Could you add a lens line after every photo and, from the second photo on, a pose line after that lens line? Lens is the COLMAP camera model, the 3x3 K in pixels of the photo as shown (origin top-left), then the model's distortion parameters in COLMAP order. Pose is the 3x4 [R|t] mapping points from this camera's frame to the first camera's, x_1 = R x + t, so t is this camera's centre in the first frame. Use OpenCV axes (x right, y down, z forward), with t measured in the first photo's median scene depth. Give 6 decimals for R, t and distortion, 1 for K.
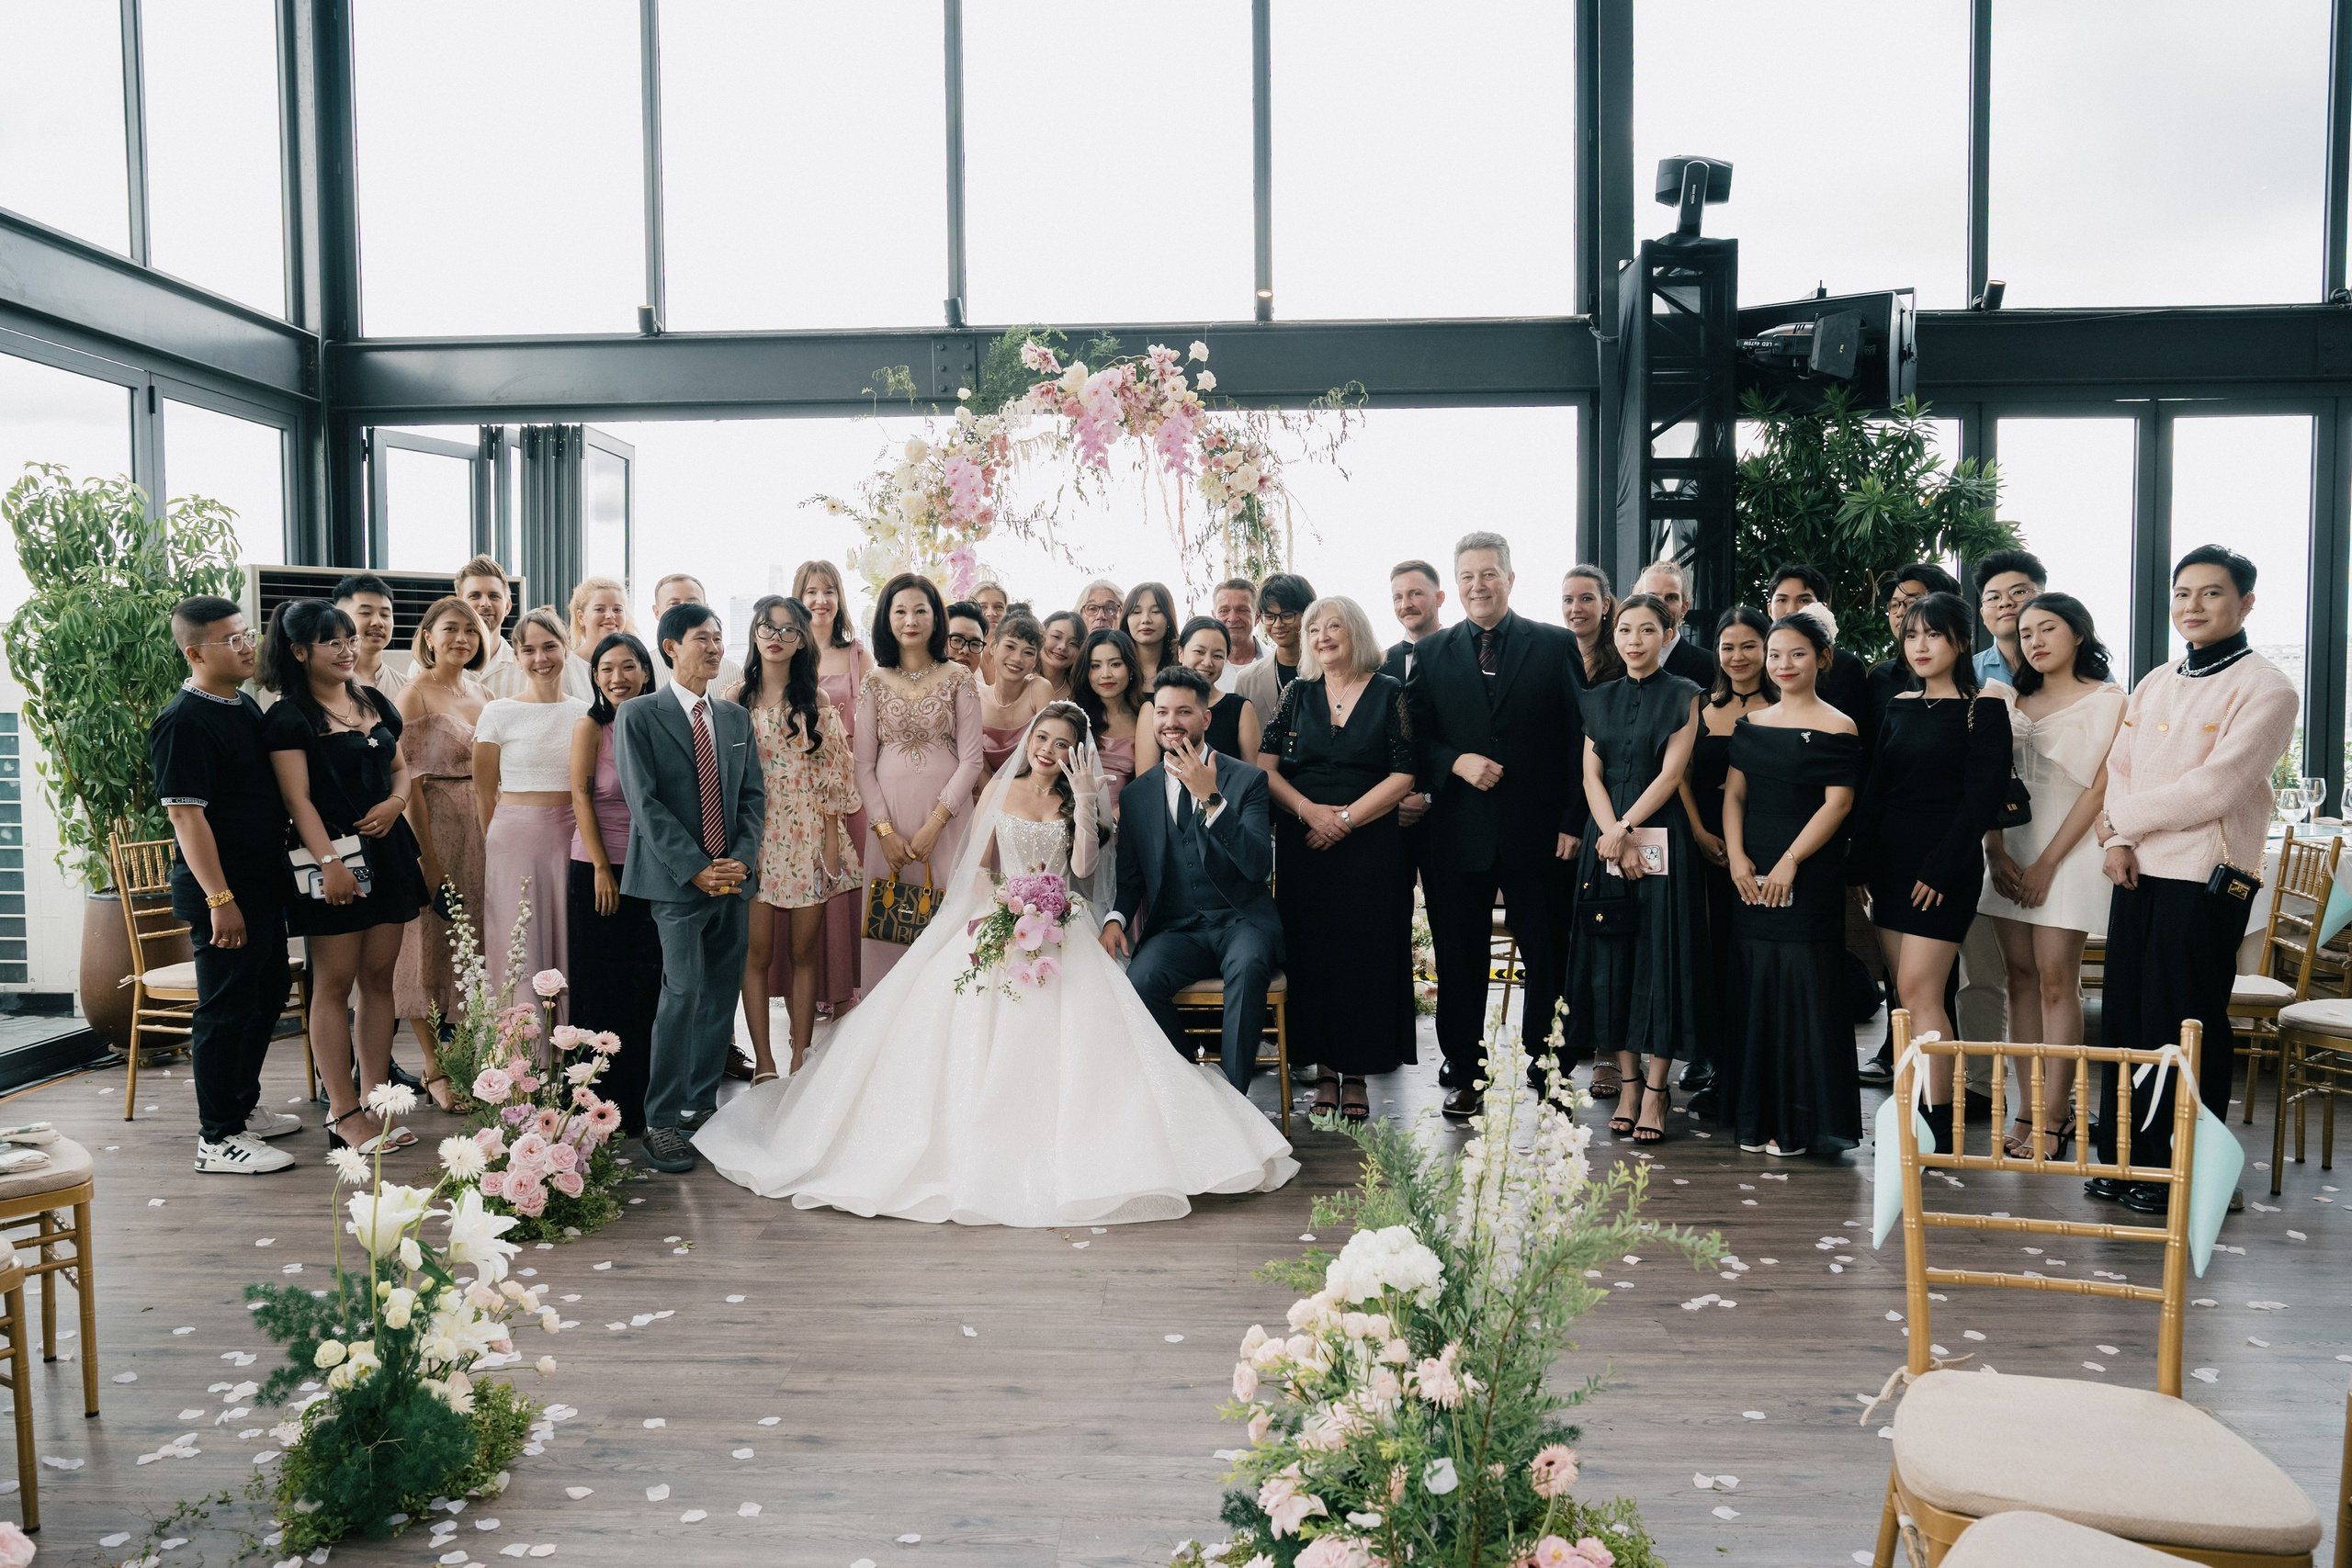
lens RADIAL K [[1688.6, 0, 1138.2], [0, 1688.6, 772.5], [0, 0, 1]] dist [-0.036685, 0.050362]
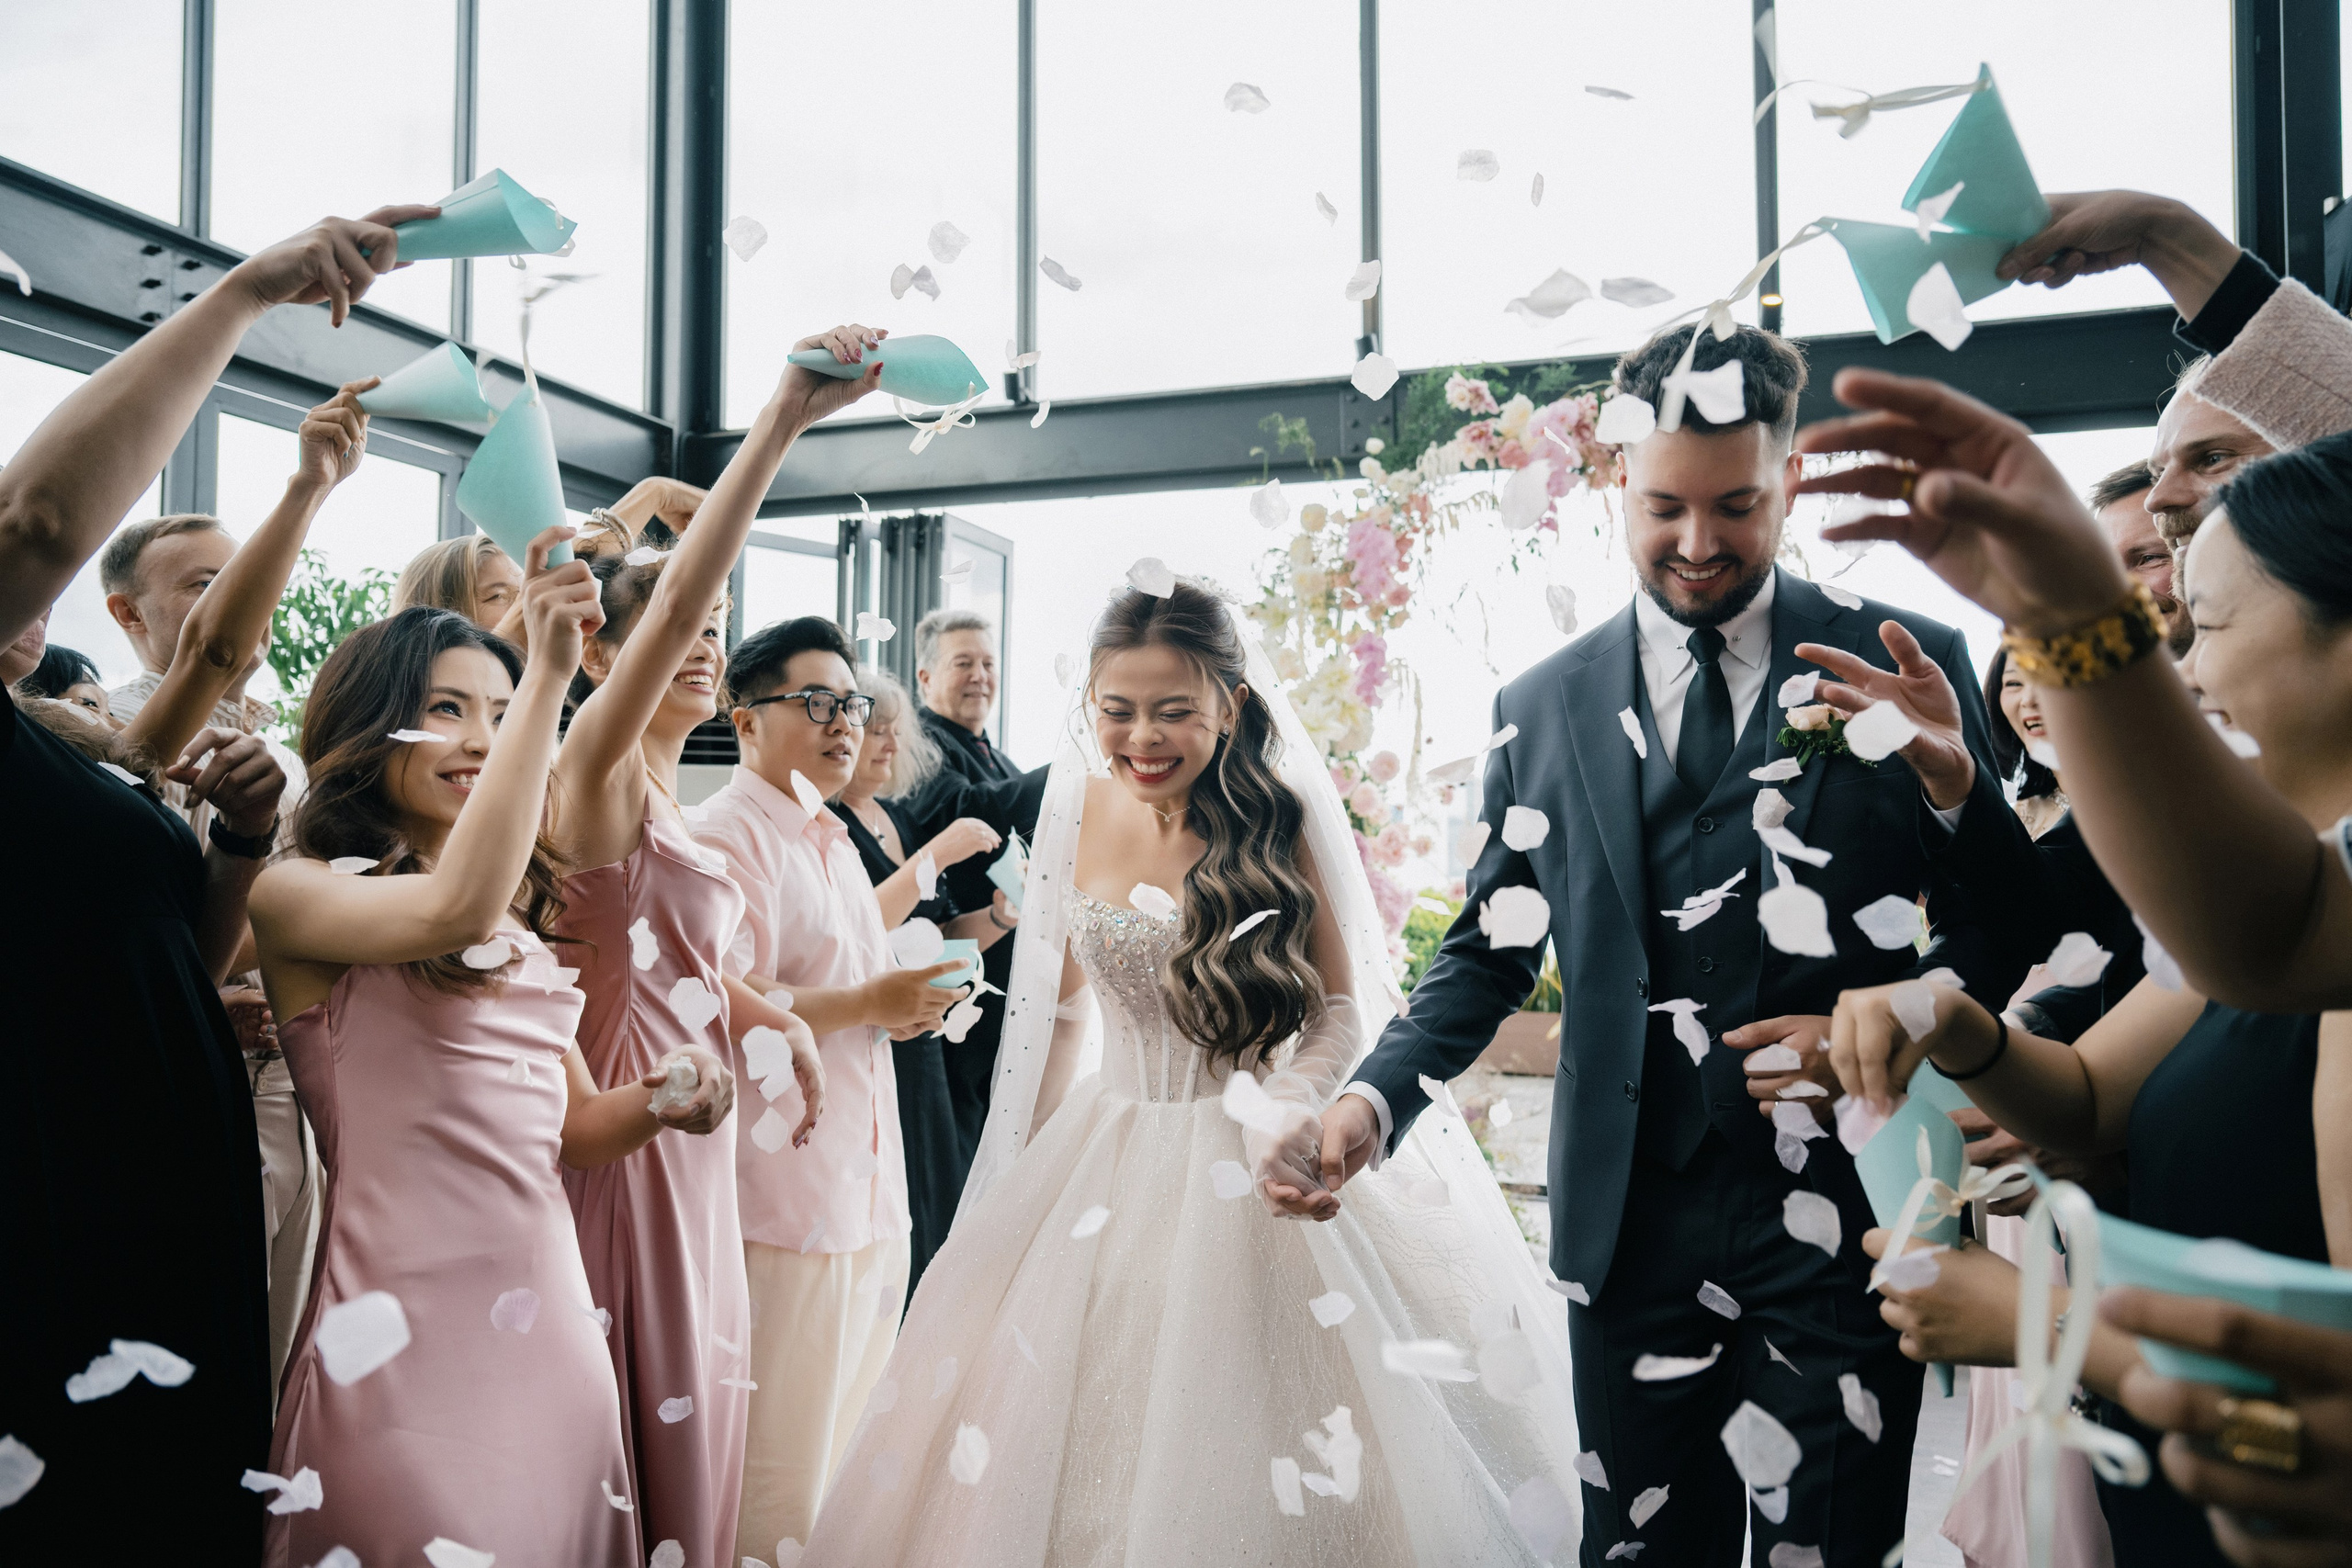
lens RADIAL K [[1590.8, 0, 1176.0], [0, 1590.8, 784.0], [0, 0, 1]] dist [-0.035294, 0.046304]
pose [[0.964688, 0.001187, -0.263392, 0.004221], [-0.020984, 0.997158, -0.072363, -0.009187], [0.262557, 0.075335, 0.961971, 0.272003]]
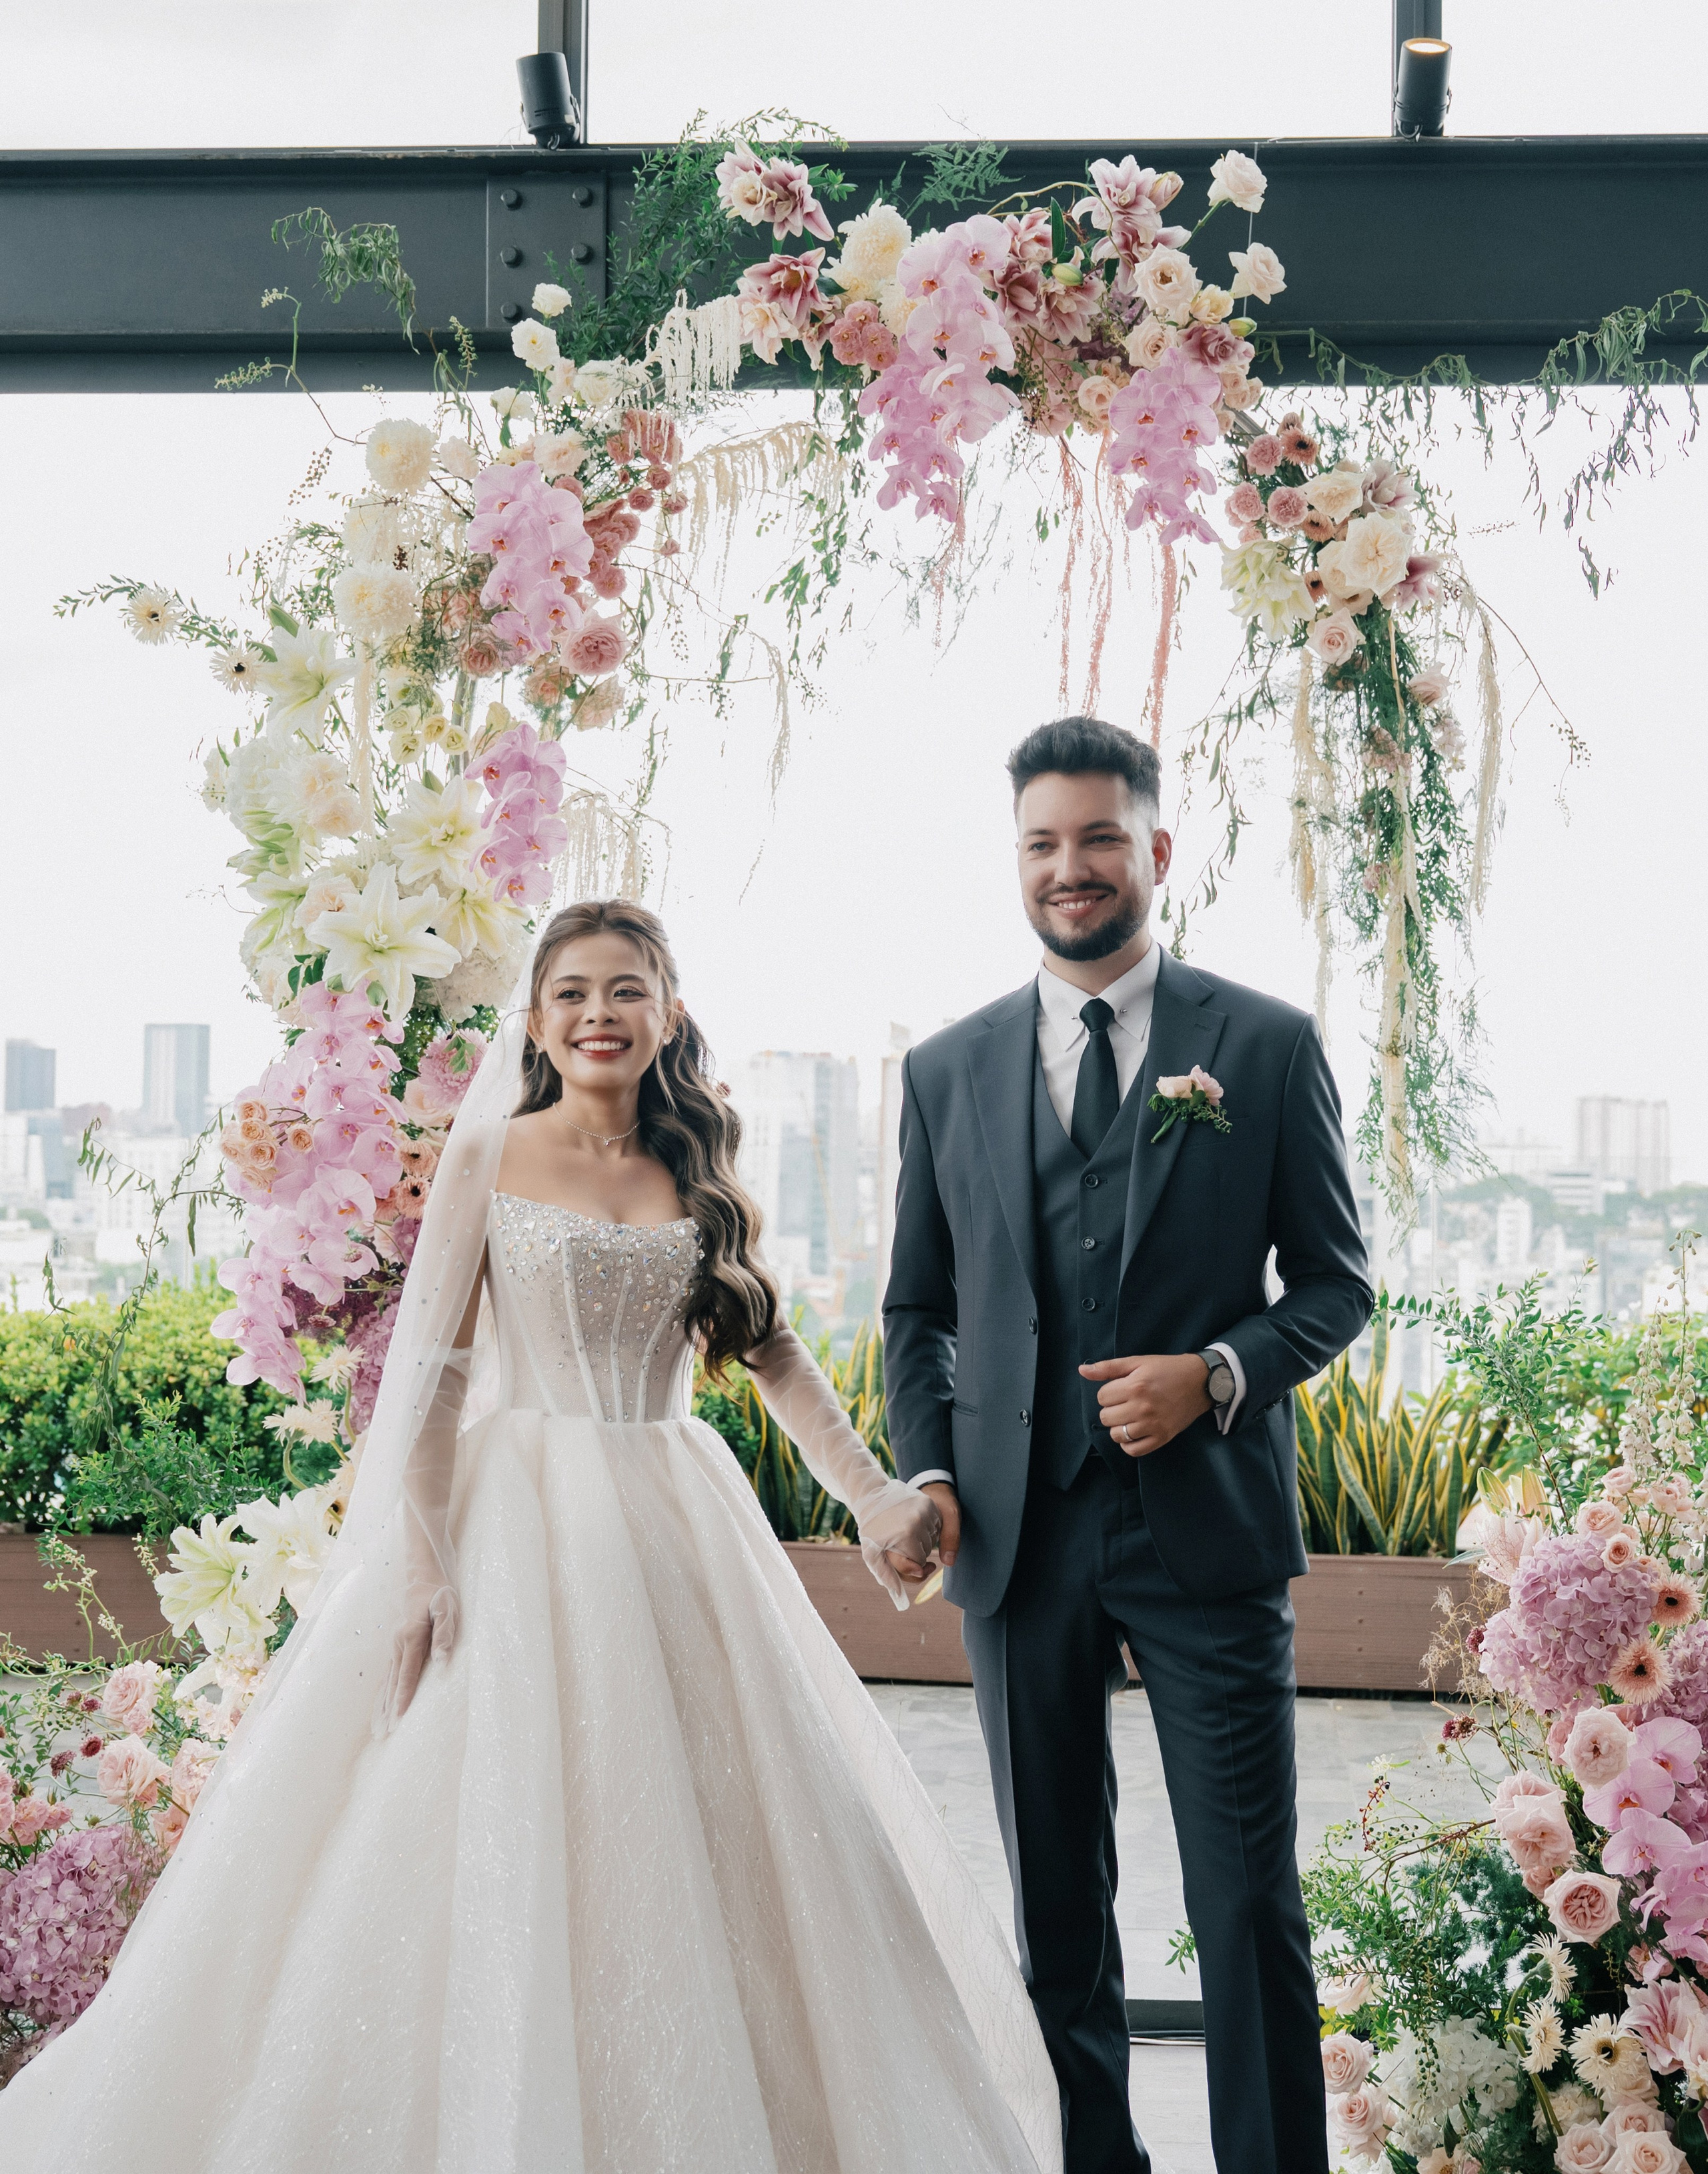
lens RADIAL K [[2848.9, 0, 955.2], [0, 2848.9, 1088.6], [0, 0, 1]] dist [-0.011783, -0.022208]
pose [[0.999282, 0.021941, -0.030898, 0.000738], [-0.023991, 0.997423, -0.067612, -0.027609], [0.029334, 0.068305, 0.997233, 0.446479]]
